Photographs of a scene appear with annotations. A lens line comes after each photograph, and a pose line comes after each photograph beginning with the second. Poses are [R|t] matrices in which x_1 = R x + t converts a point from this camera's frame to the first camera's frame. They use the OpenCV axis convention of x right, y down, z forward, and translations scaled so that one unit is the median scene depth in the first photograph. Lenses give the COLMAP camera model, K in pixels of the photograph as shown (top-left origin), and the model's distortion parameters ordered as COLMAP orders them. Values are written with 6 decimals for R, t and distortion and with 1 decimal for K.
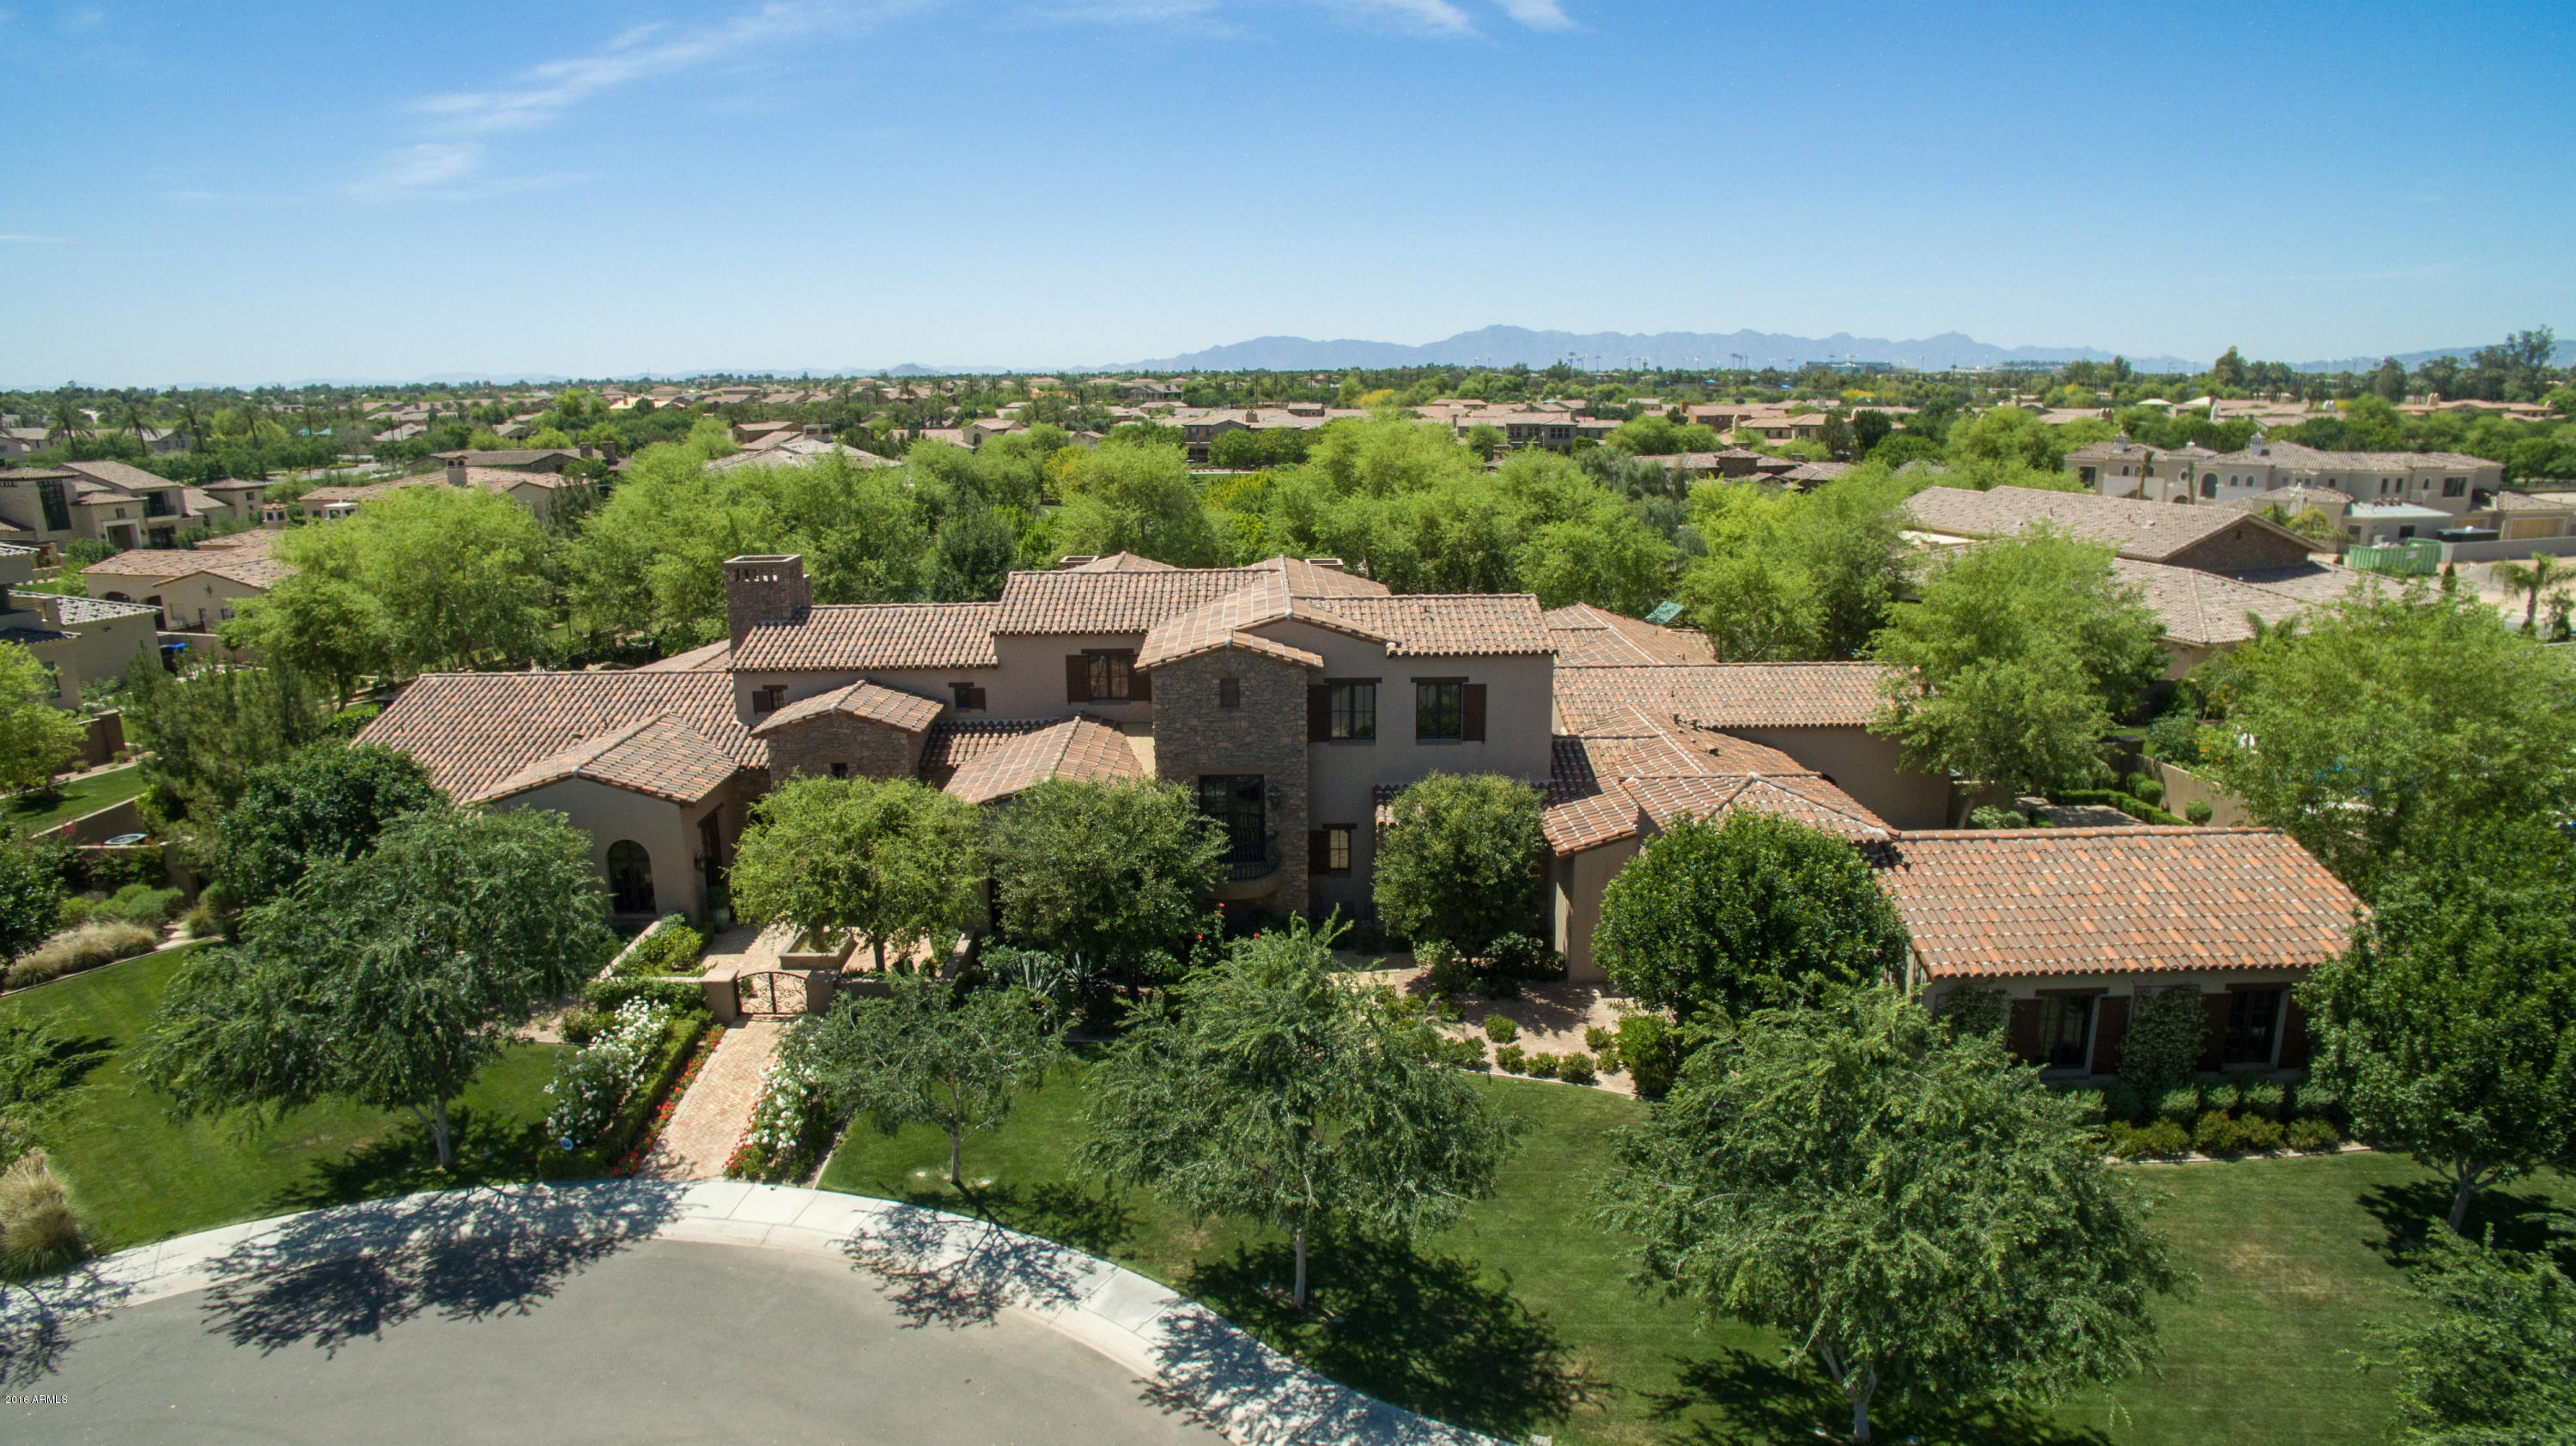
lens RADIAL K [[1489.7, 0, 1283.1], [0, 1489.7, 717.2], [0, 0, 1]] dist [-0.123825, 0.087966]
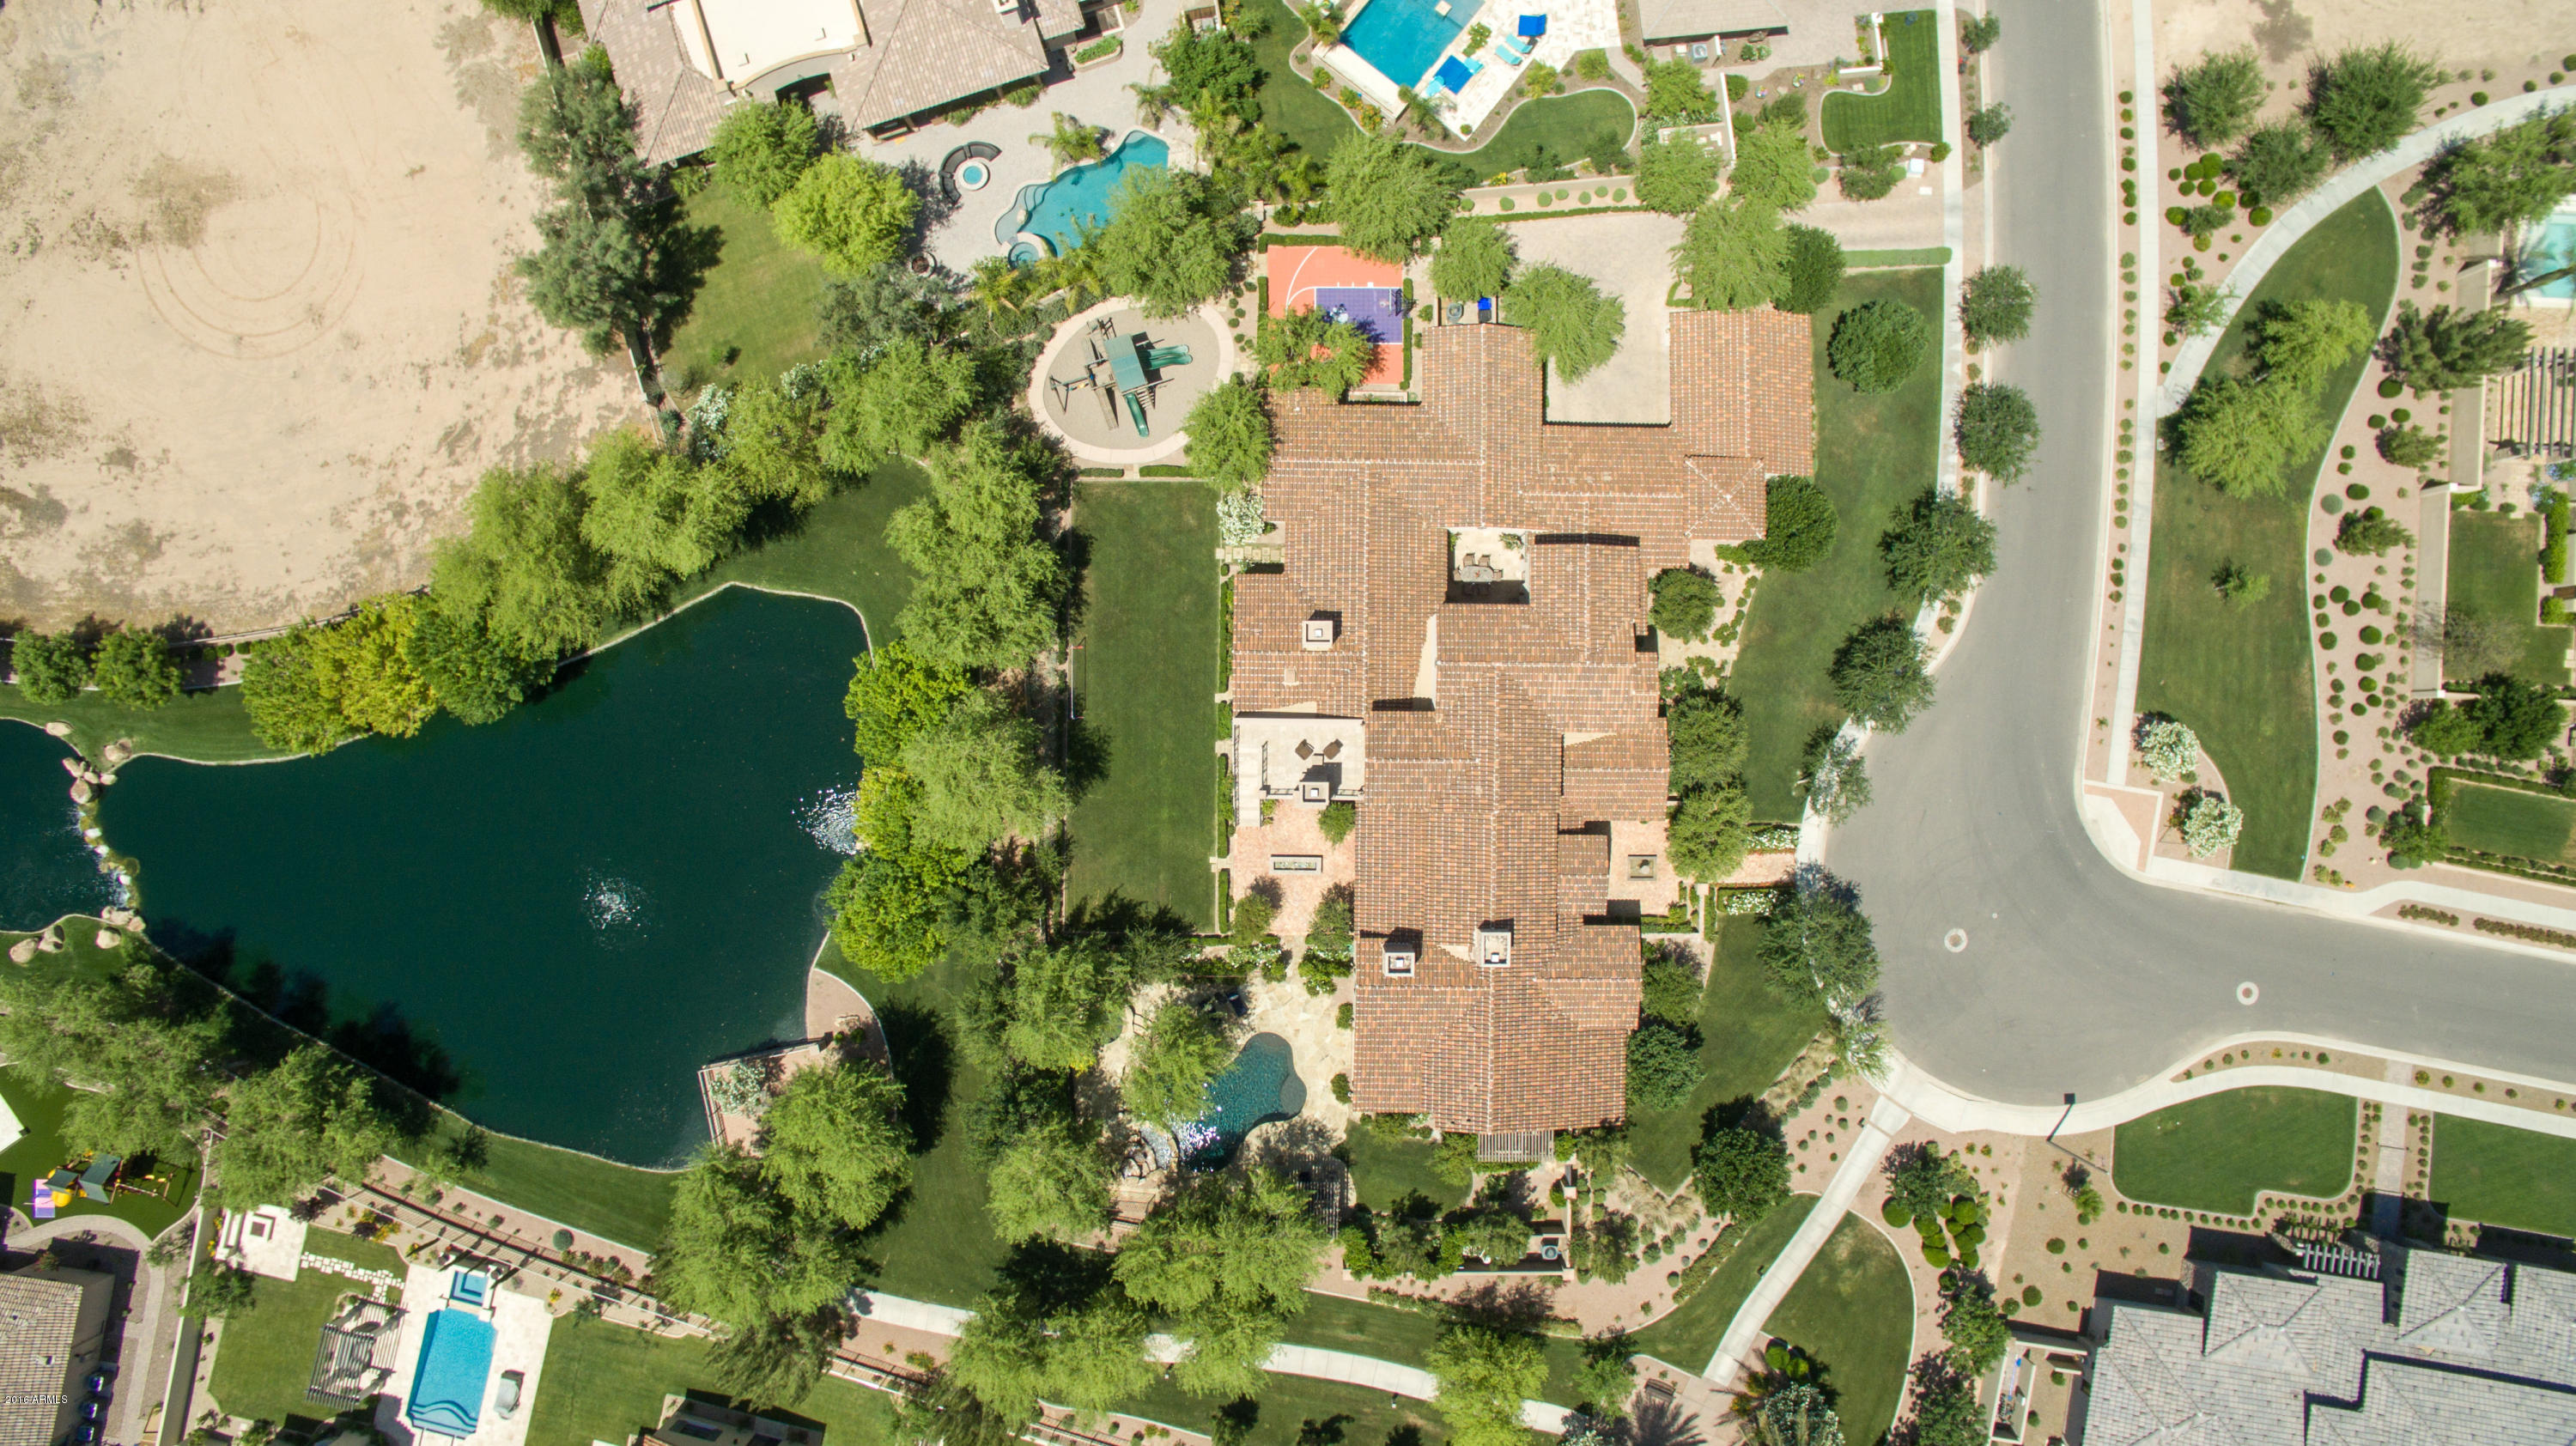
lens RADIAL K [[1489.7, 0, 1283.1], [0, 1489.7, 717.2], [0, 0, 1]] dist [-0.123825, 0.087966]
pose [[0.029828, -0.999070, 0.031151, -0.107185], [0.238465, 0.037378, 0.970431, -1.575762], [-0.970693, -0.021517, 0.239358, 0.660421]]
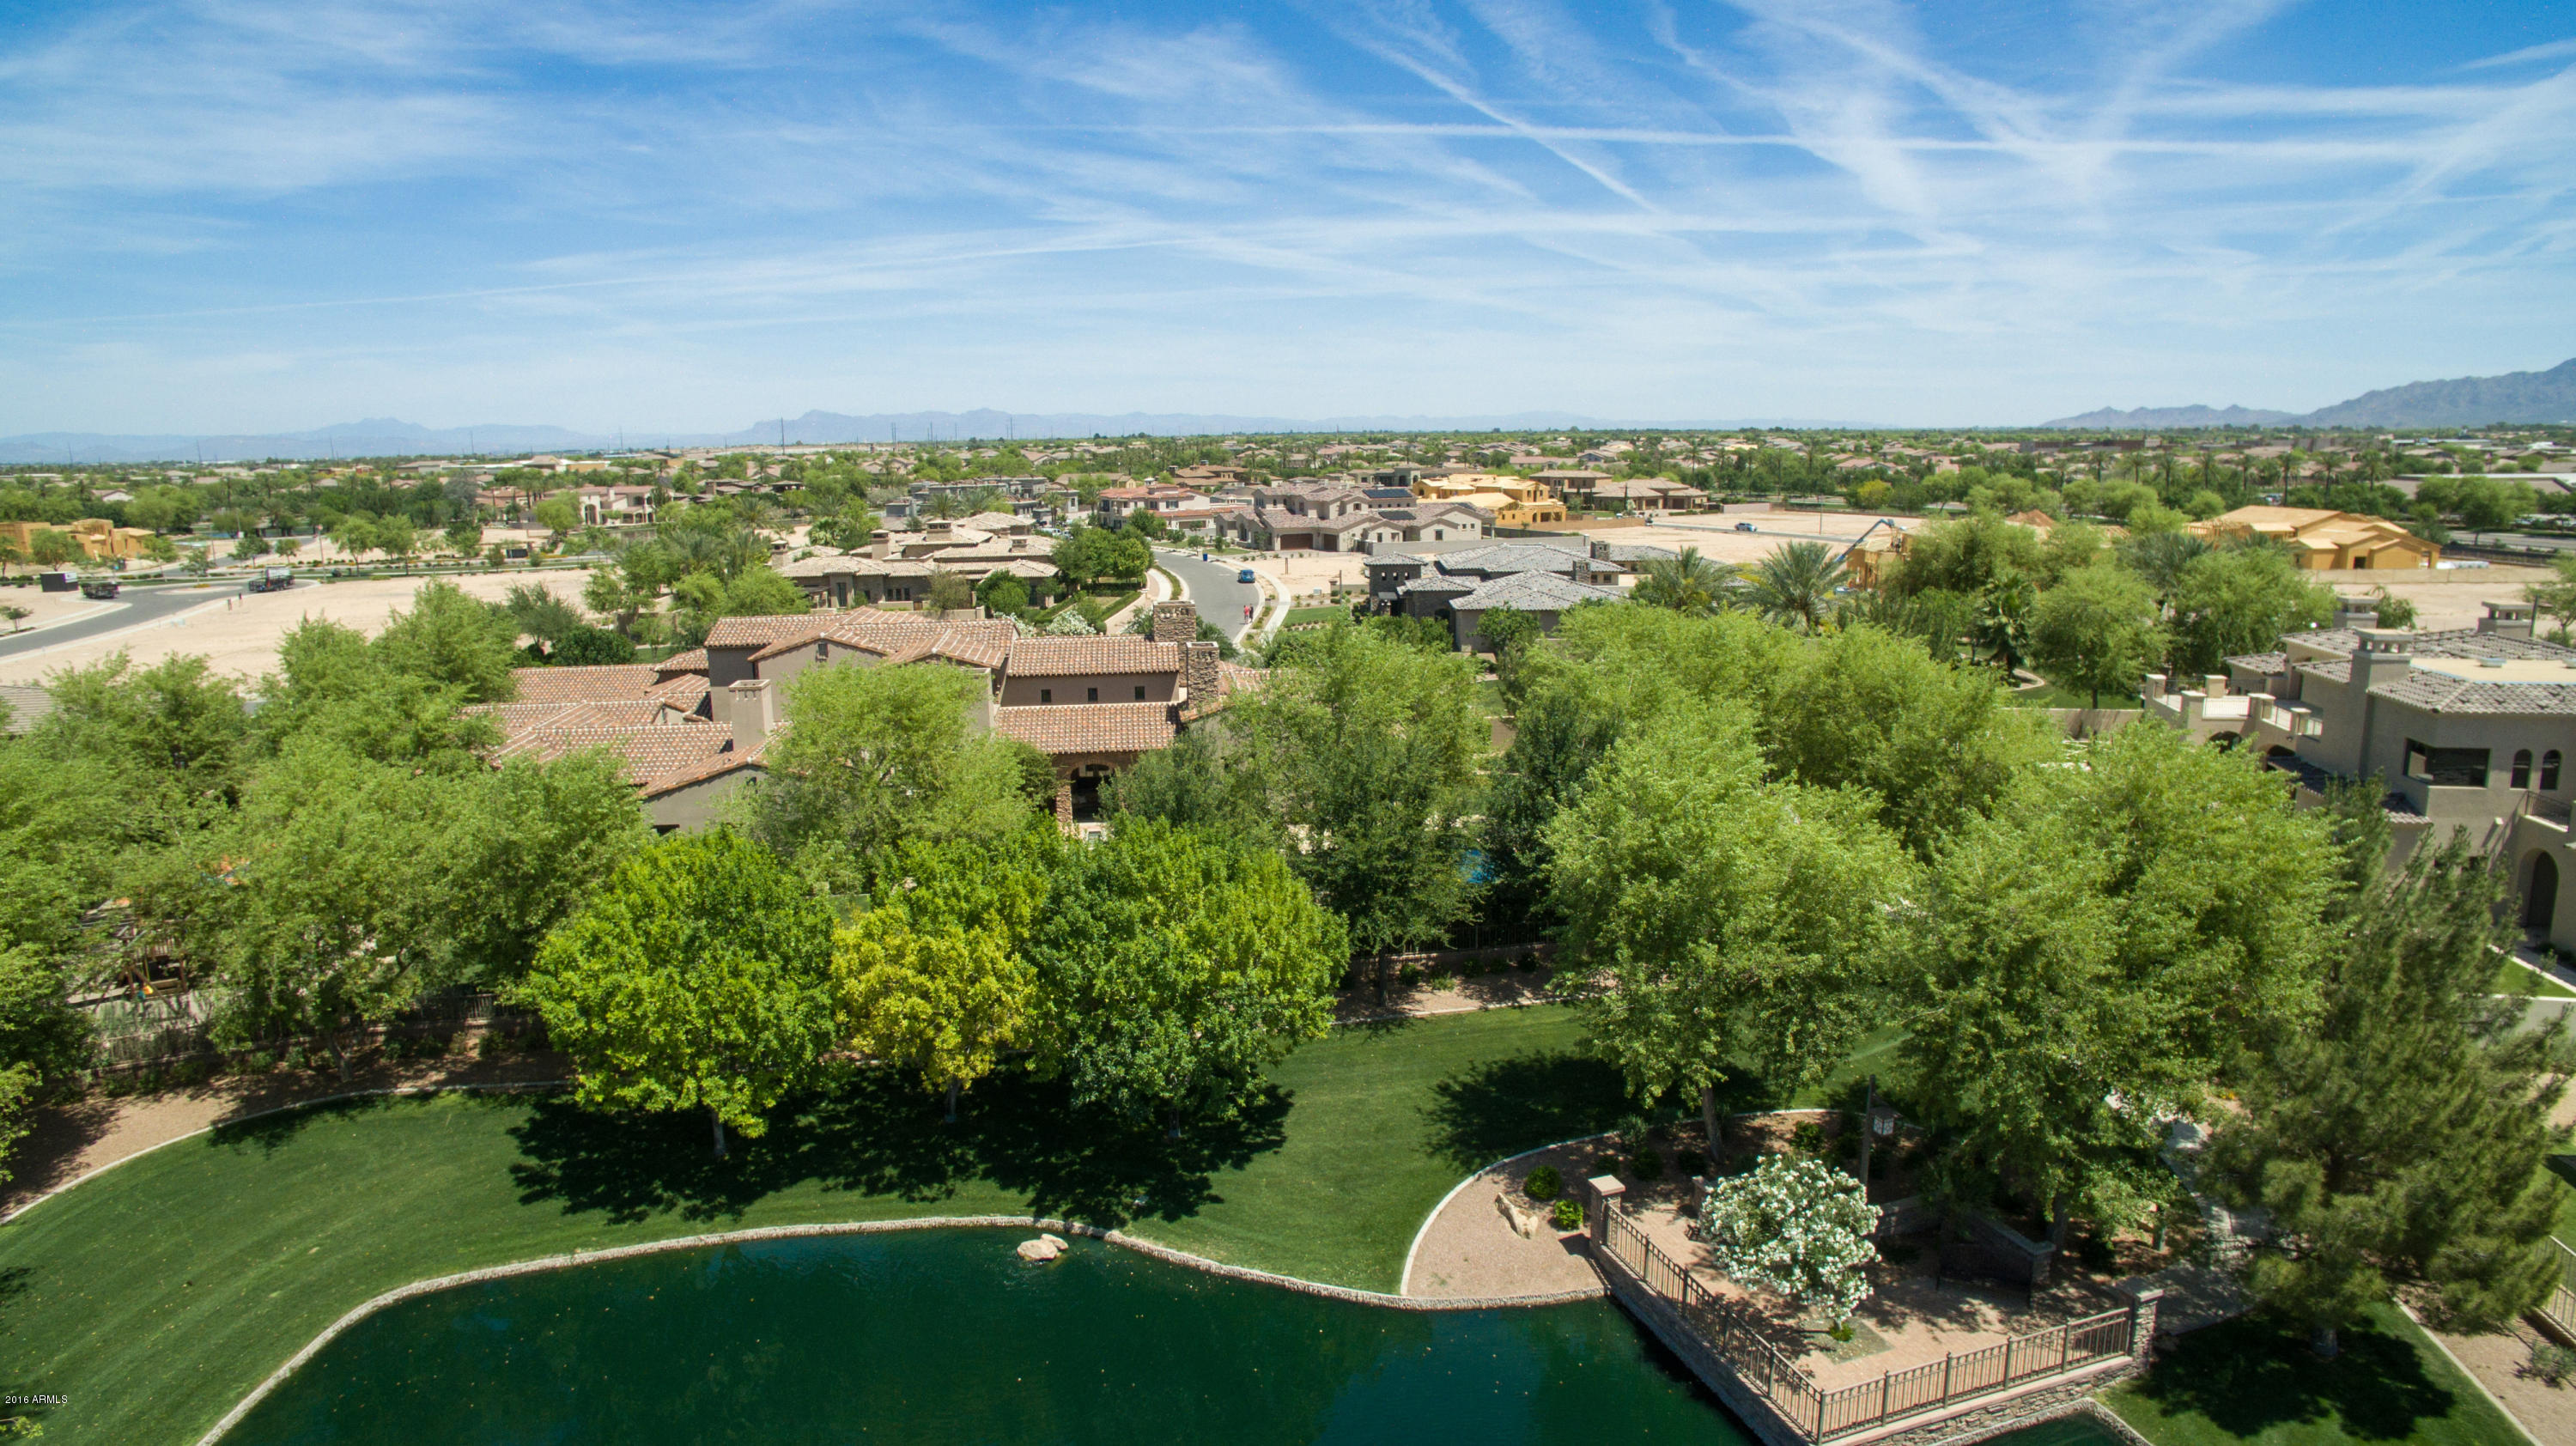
lens RADIAL K [[1489.7, 0, 1283.1], [0, 1489.7, 717.2], [0, 0, 1]] dist [-0.123825, 0.087966]
pose [[-0.995926, 0.038924, -0.081341, -0.270260], [0.002265, 0.912553, 0.408952, -0.515370], [0.090146, 0.407101, -0.908924, 2.001540]]
